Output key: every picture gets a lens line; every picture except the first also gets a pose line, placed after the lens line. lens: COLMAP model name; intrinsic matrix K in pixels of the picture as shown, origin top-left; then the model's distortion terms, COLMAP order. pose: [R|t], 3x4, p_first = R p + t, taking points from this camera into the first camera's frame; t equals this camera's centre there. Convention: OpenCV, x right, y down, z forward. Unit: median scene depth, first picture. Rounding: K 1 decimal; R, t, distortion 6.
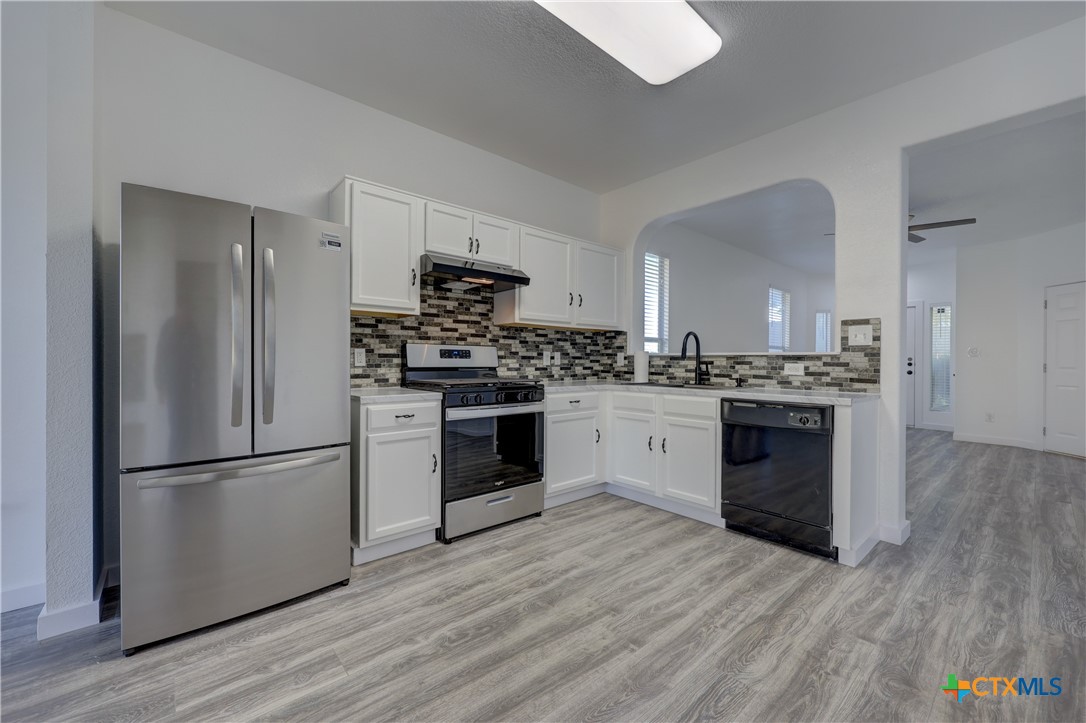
lens RADIAL K [[435.5, 0, 545.8], [0, 435.5, 360.8], [0, 0, 1]] dist [0.000960, 0.000126]
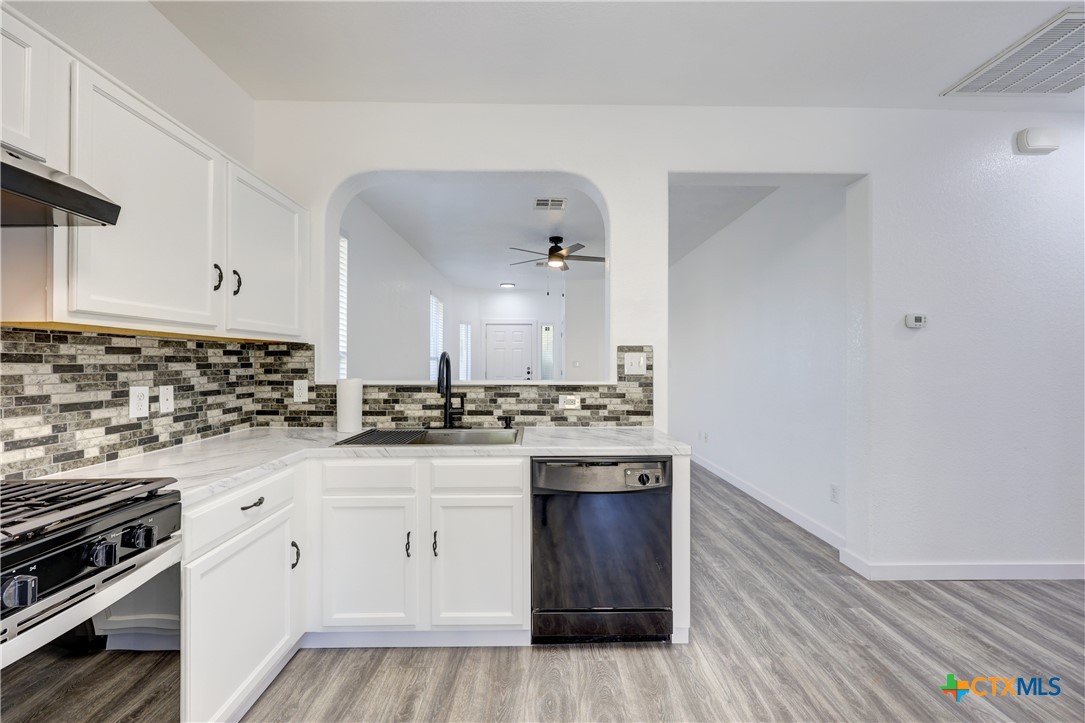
lens RADIAL K [[435.1, 0, 545.3], [0, 435.1, 360.8], [0, 0, 1]] dist [0.000960, 0.000126]
pose [[0.645269, -0.002241, 0.763952, -0.075130], [0.004545, 0.999989, -0.000905, -0.048746], [-0.763942, 0.004056, 0.645272, 0.420656]]
